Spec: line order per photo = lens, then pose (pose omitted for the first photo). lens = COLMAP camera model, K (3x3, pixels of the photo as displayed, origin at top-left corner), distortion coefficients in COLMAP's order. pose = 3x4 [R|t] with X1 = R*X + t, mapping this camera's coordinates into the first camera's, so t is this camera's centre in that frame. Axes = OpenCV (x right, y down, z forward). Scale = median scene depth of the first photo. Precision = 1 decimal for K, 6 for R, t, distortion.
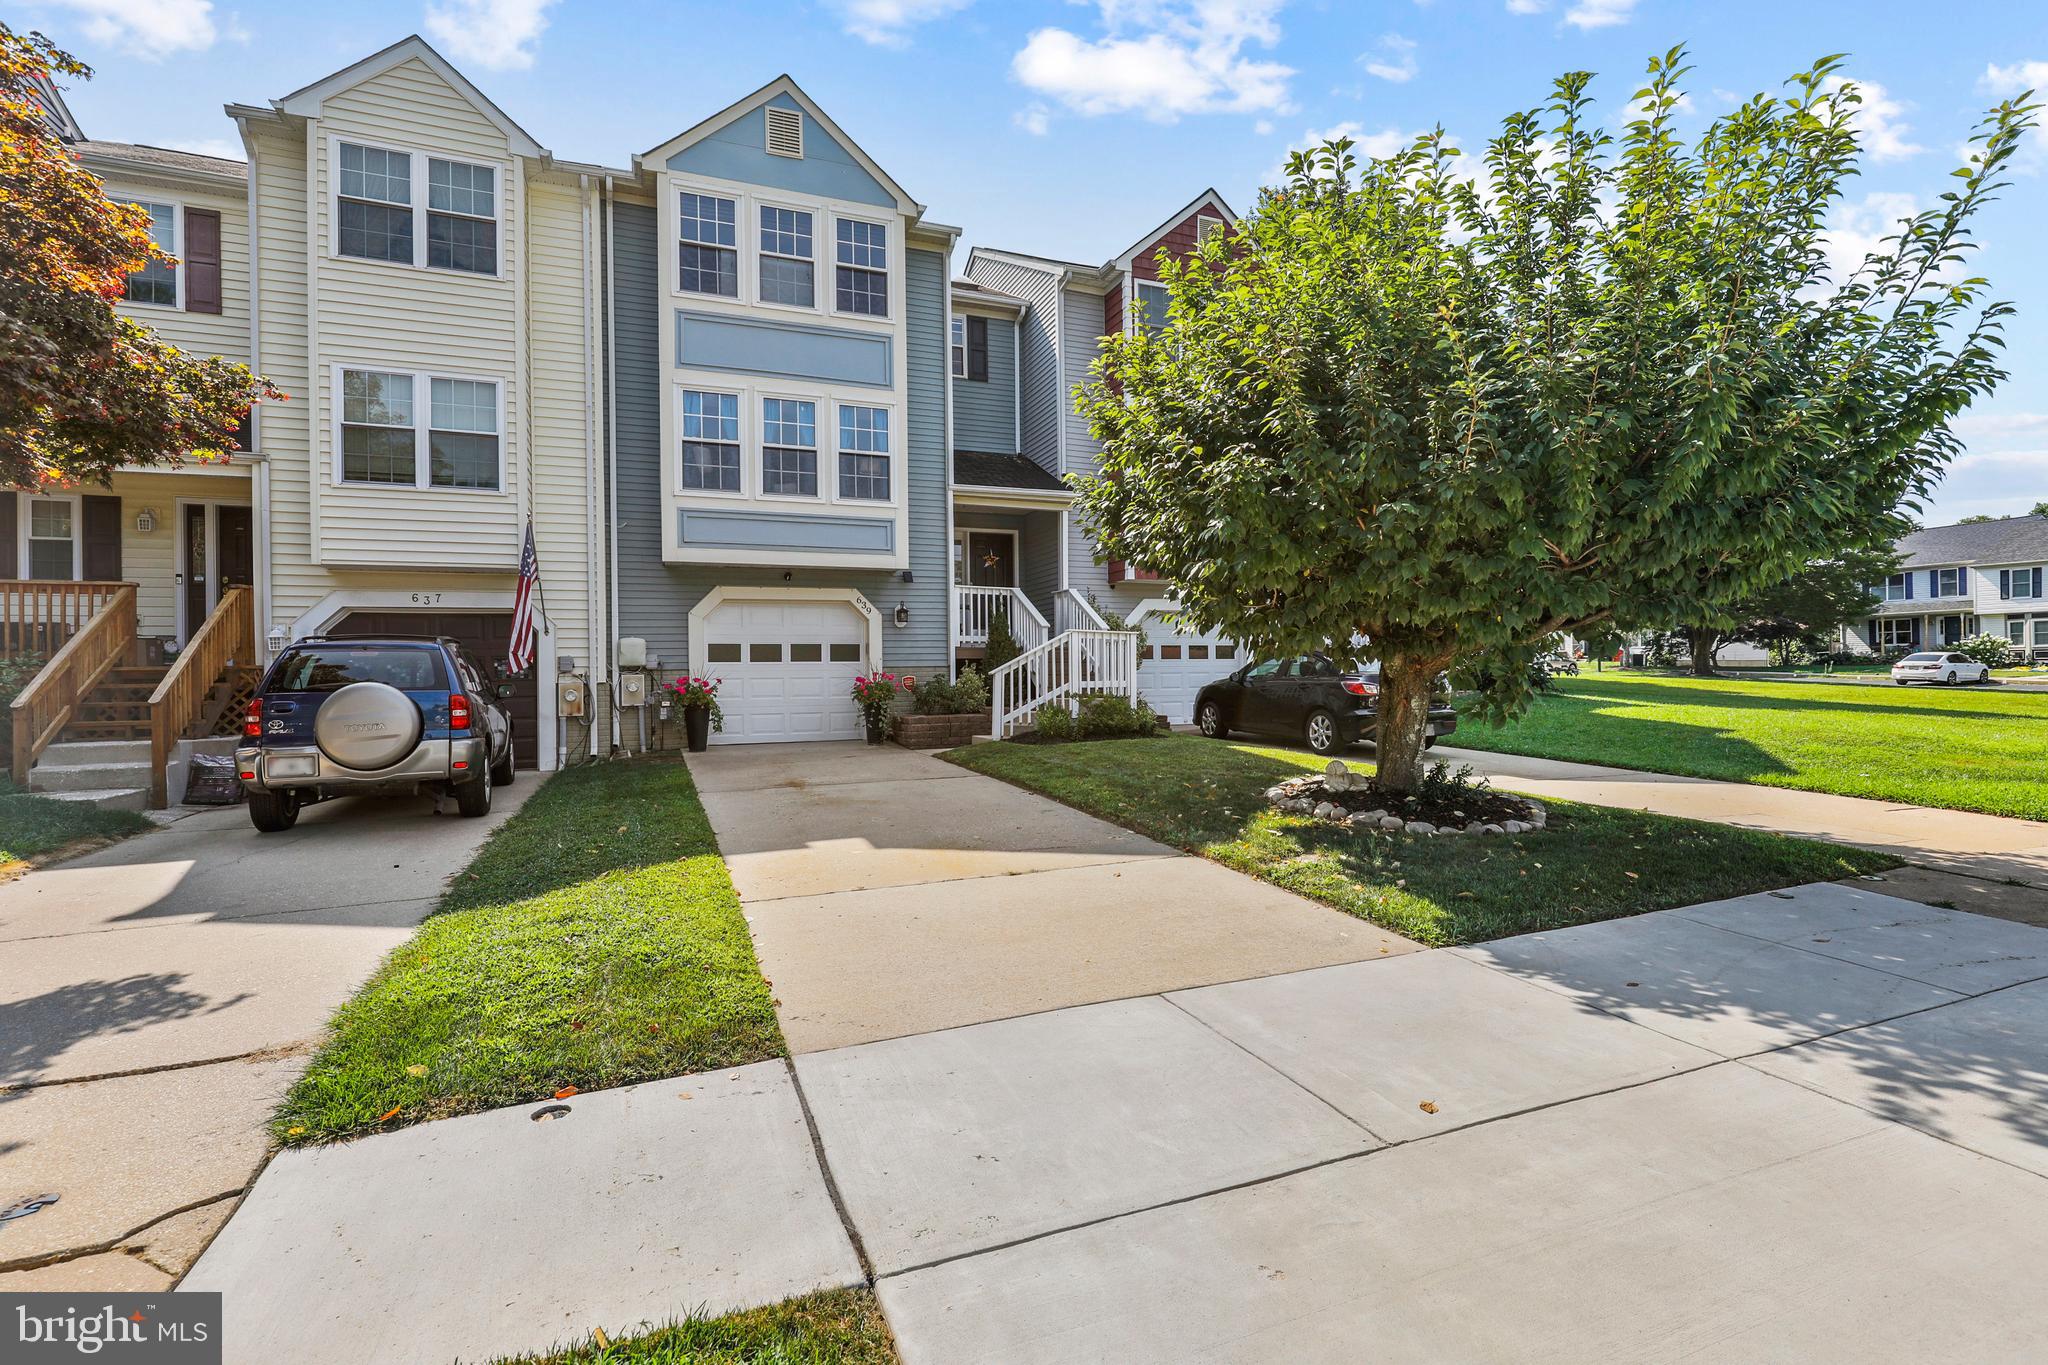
lens RADIAL K [[930.3, 0, 1024.0], [0, 930.3, 682.5], [0, 0, 1]] dist [0.007595, 0.000932]
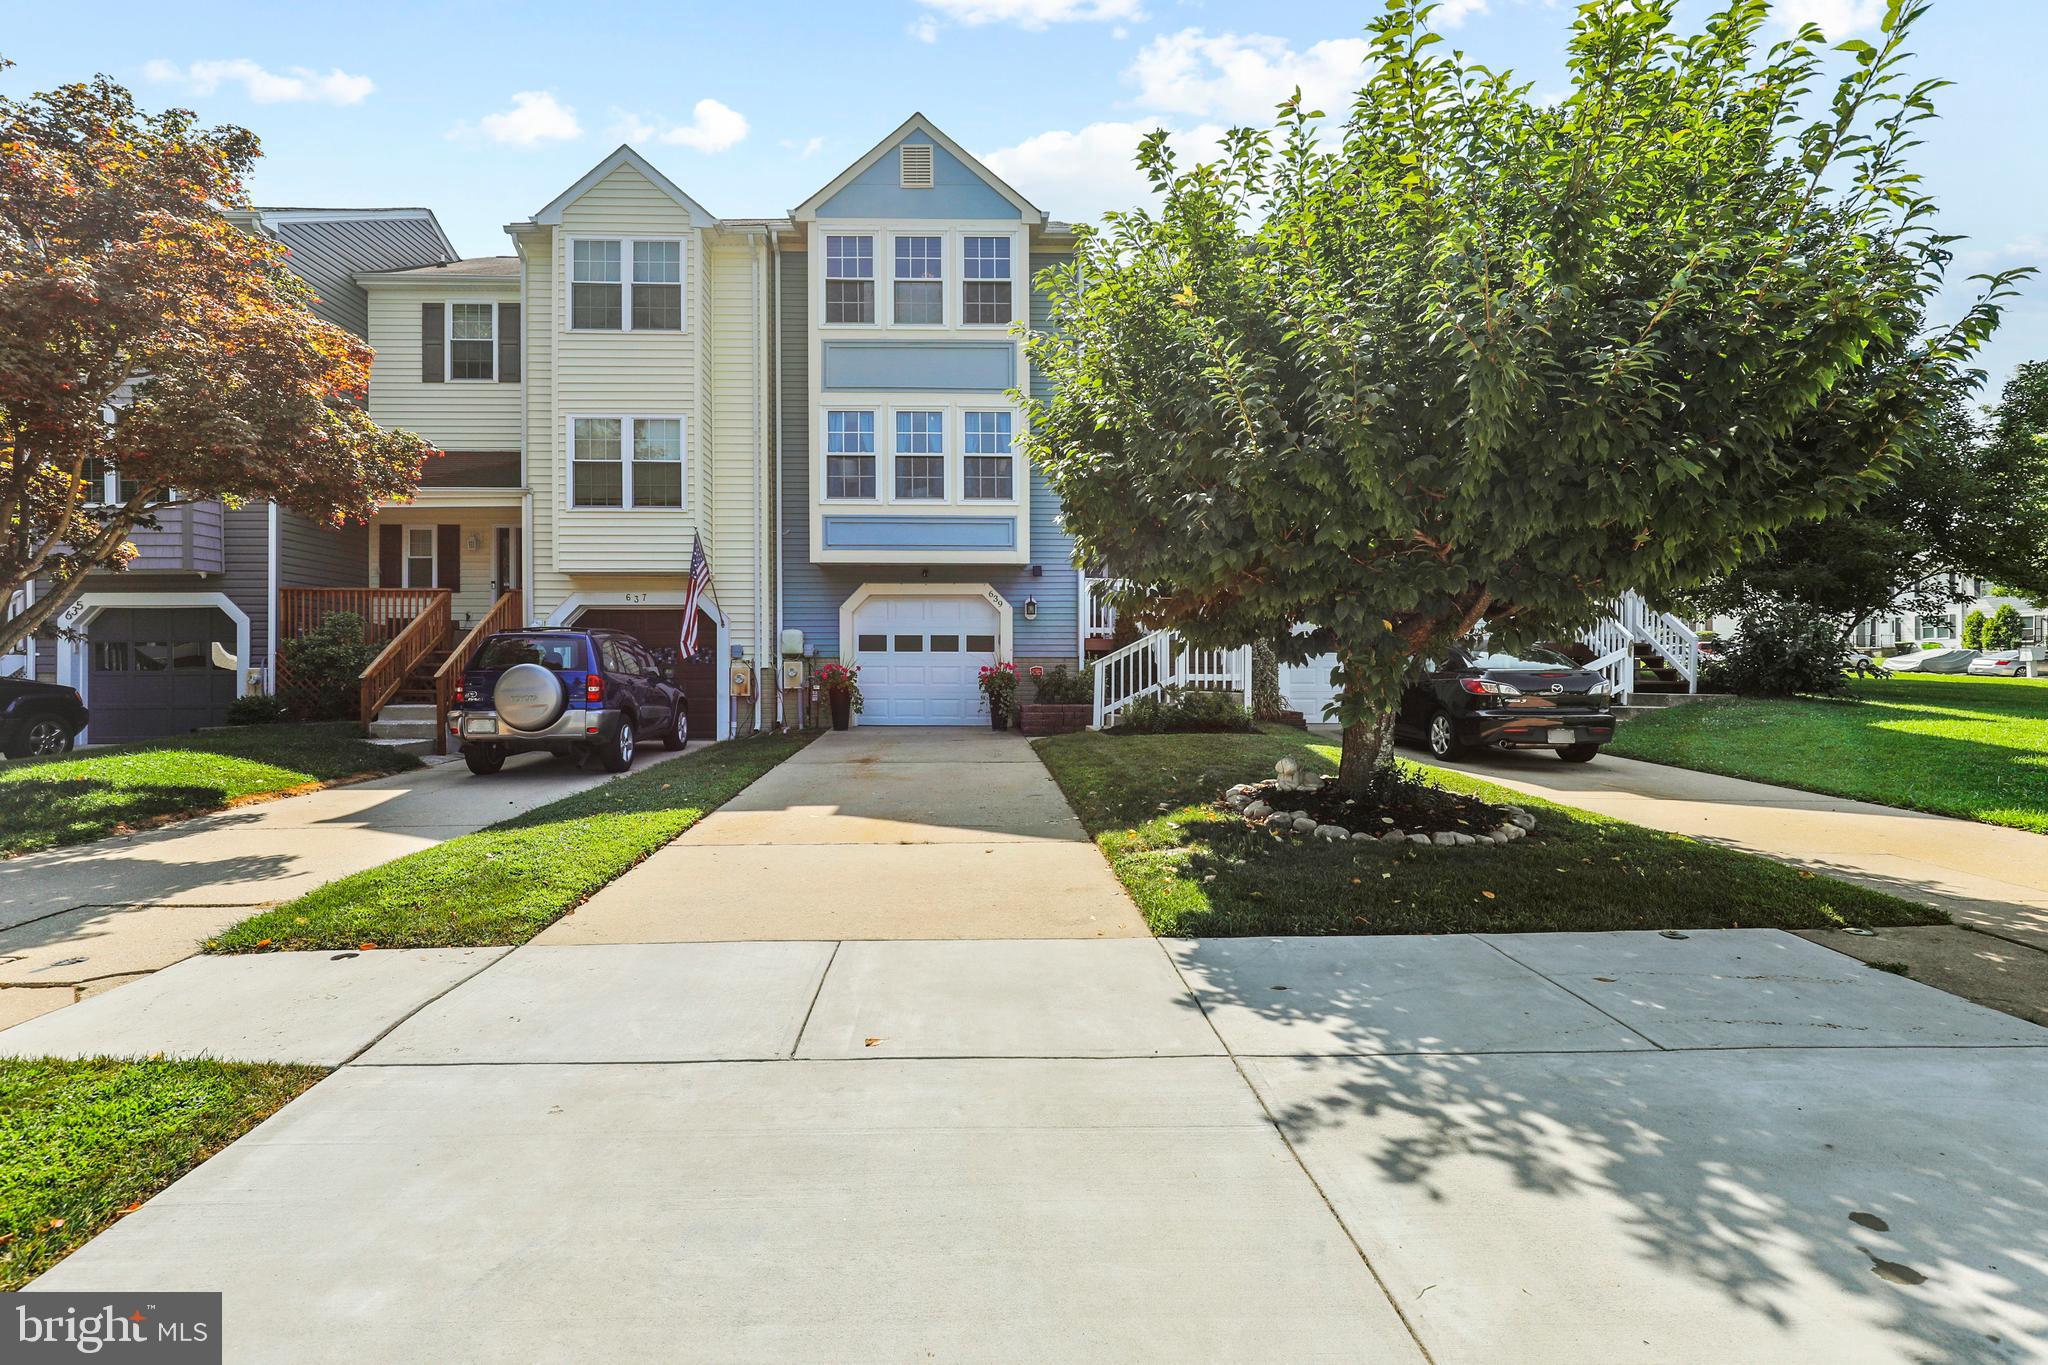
lens RADIAL K [[955.9, 0, 1024.0], [0, 955.9, 682.5], [0, 0, 1]] dist [0.009011, 0.000053]
pose [[0.936044, 0.019510, -0.351341, 0.288927], [-0.017166, 0.999805, 0.009786, 0.000955], [0.351463, -0.003129, 0.936196, -0.006948]]
